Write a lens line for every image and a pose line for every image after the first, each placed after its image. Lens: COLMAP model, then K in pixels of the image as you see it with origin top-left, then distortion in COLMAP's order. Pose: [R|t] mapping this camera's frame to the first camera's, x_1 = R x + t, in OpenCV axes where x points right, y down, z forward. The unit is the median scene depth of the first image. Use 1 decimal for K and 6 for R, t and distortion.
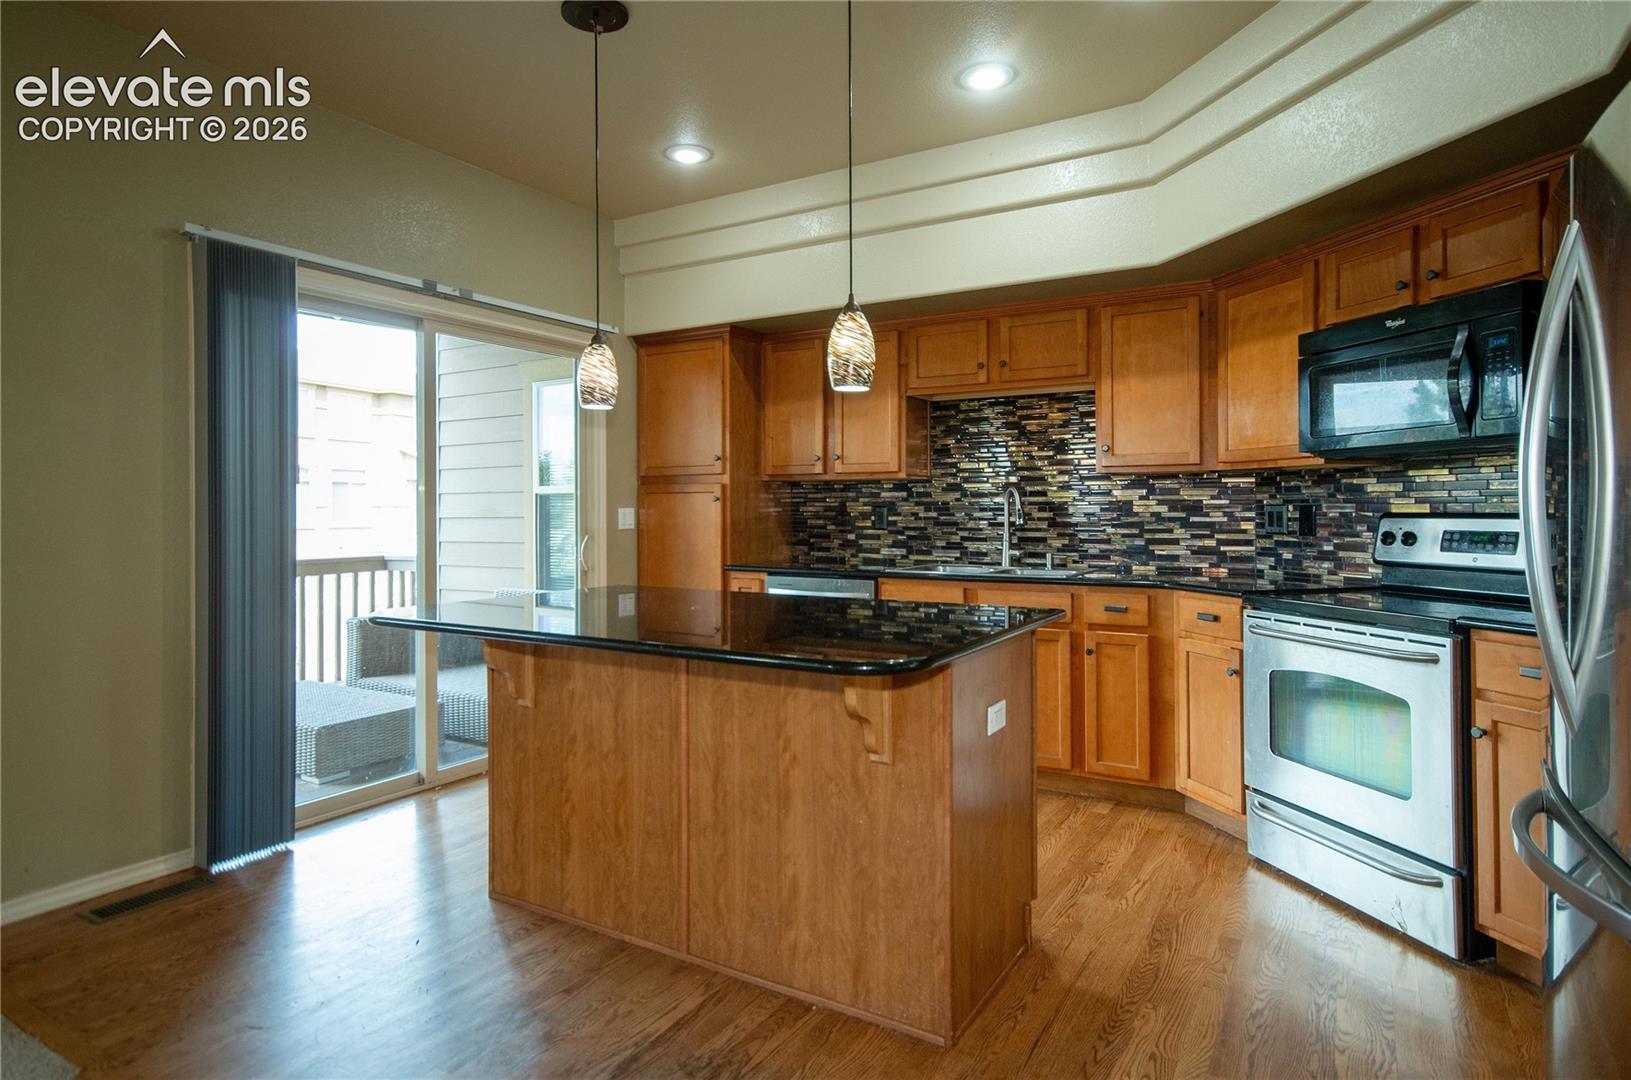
lens RADIAL K [[912.1, 0, 783.9], [0, 912.1, 508.2], [0, 0, 1]] dist [0.005964, 0.001982]
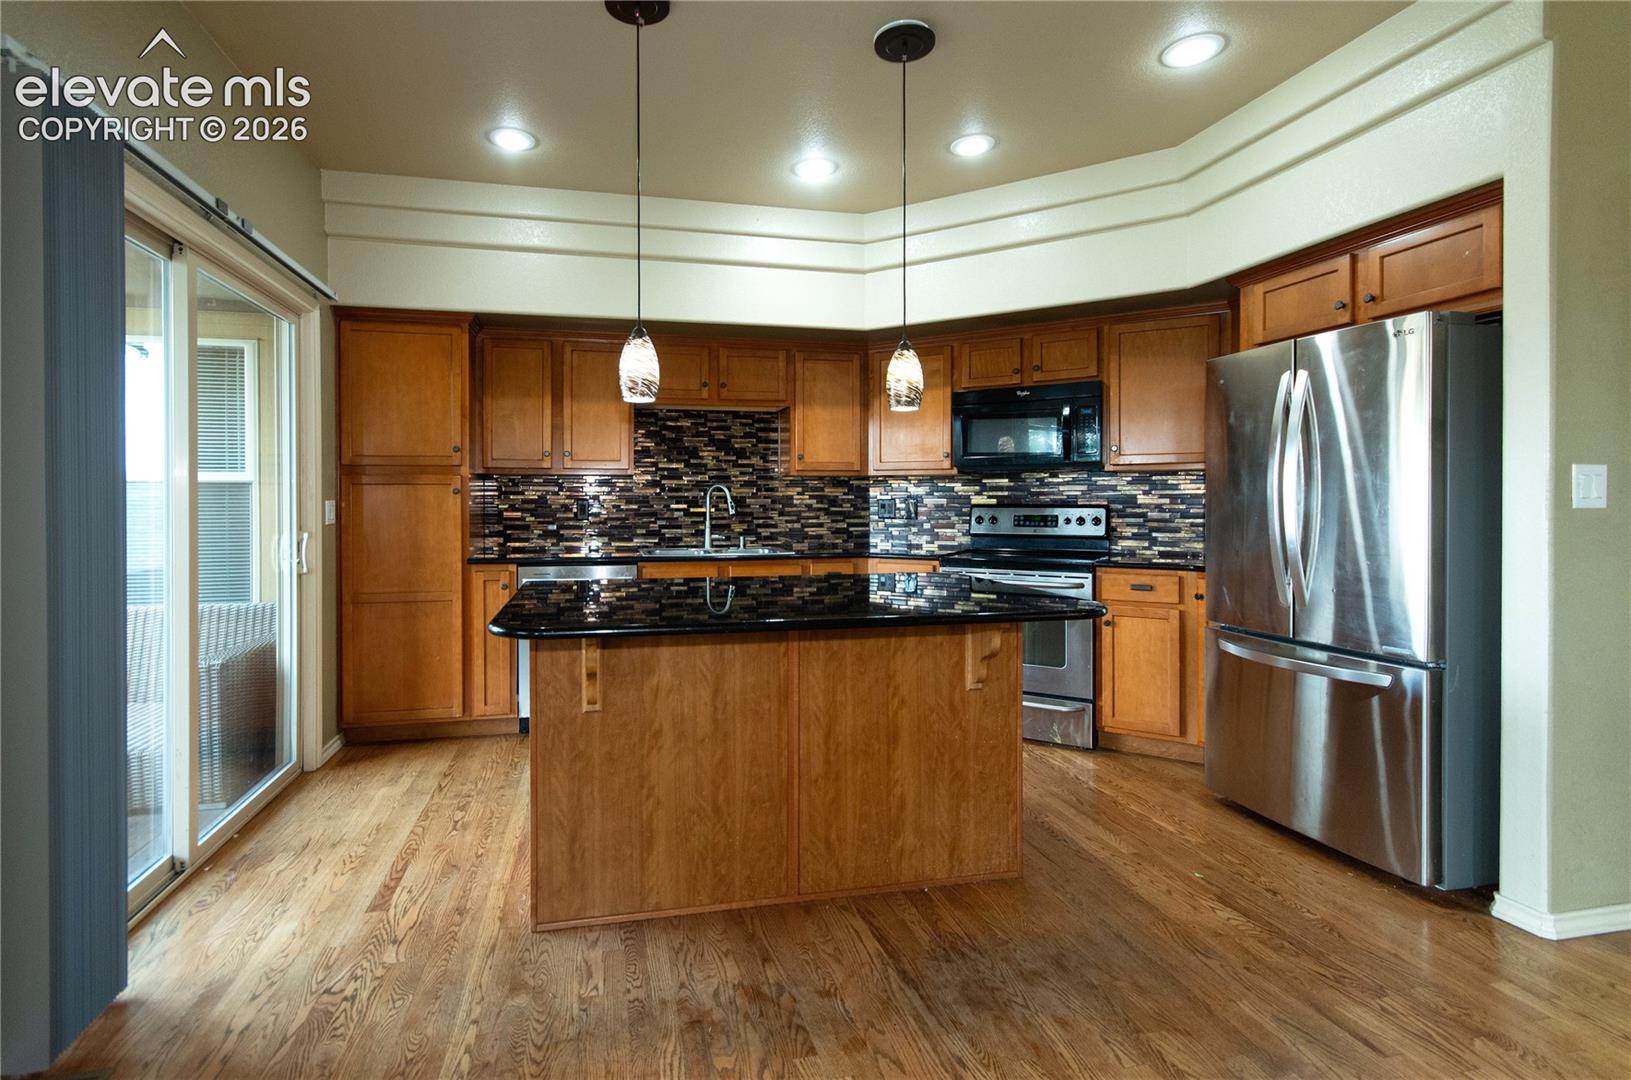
lens RADIAL K [[787.4, 0, 764.1], [0, 787.4, 505.1], [0, 0, 1]] dist [-0.003678, 0.000418]
pose [[0.716354, -0.002417, 0.697732, -0.557427], [-0.001687, 0.999985, 0.005196, -0.000396], [-0.697735, -0.004899, 0.716340, 0.227948]]
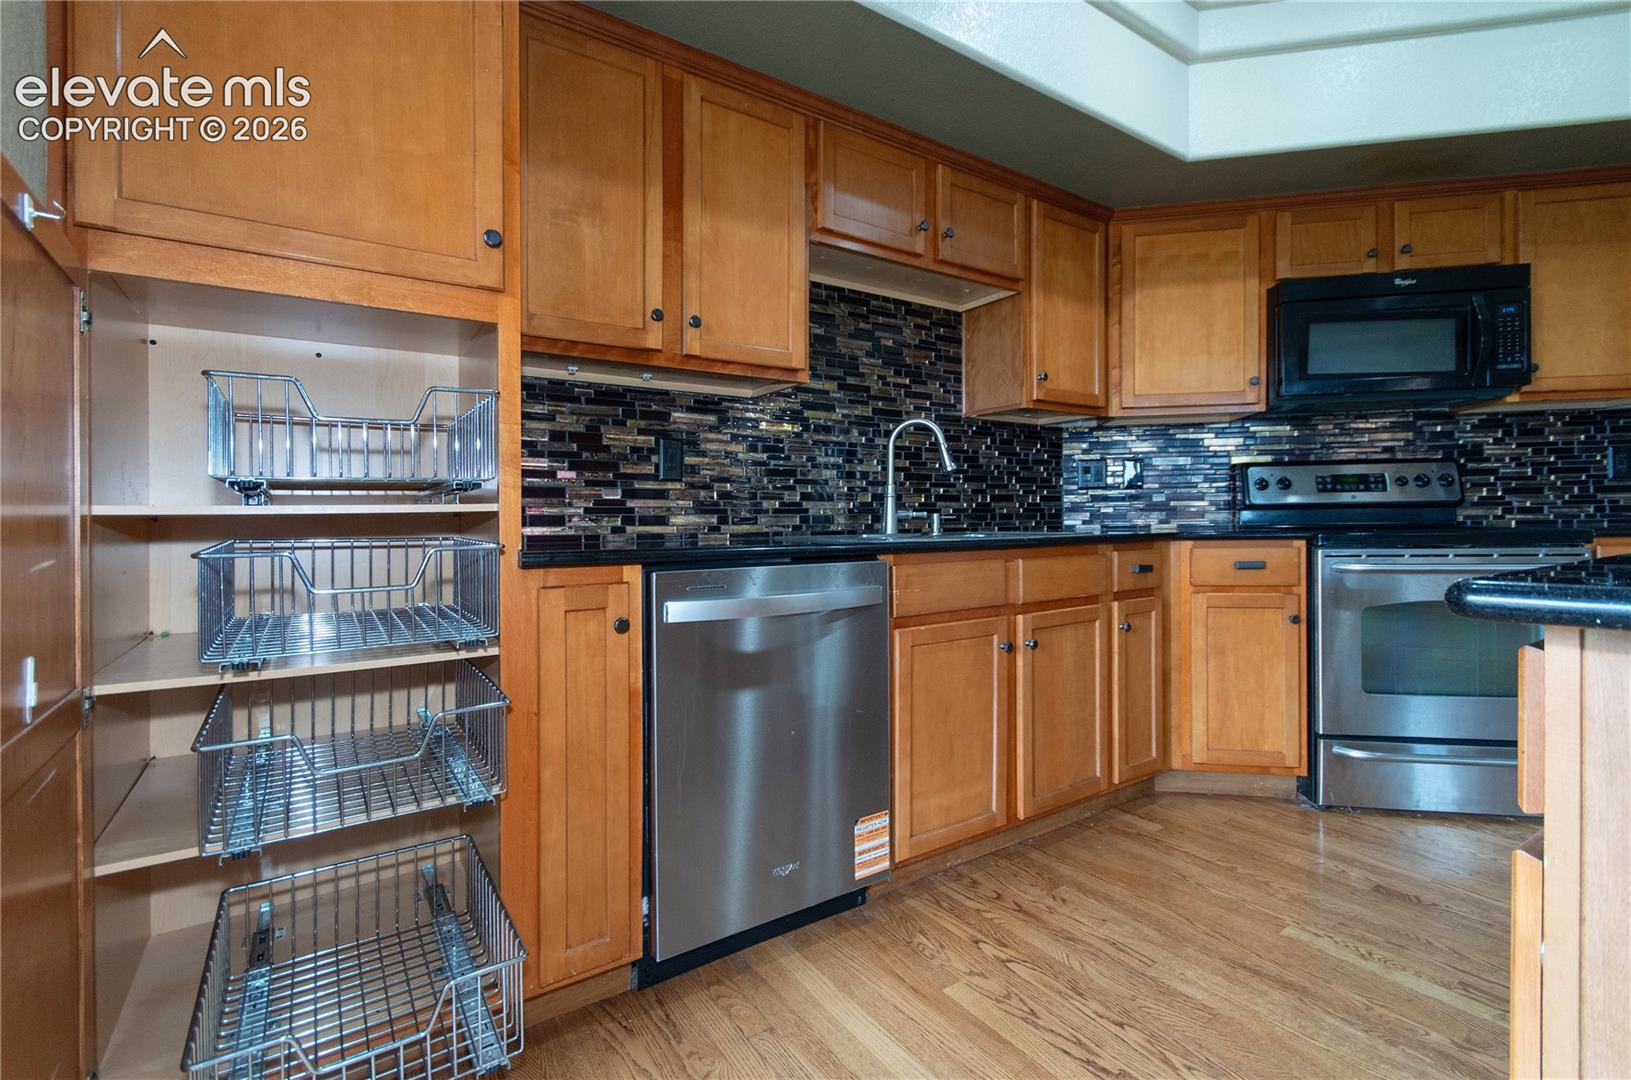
lens RADIAL K [[740.8, 0, 813.4], [0, 740.8, 520.3], [0, 0, 1]] dist [0.005701, -0.002170]
pose [[0.403165, -0.000175, 0.915127, -0.365423], [0.010100, 0.999940, -0.004258, 0.068990], [-0.915071, 0.010960, 0.403143, 1.034056]]
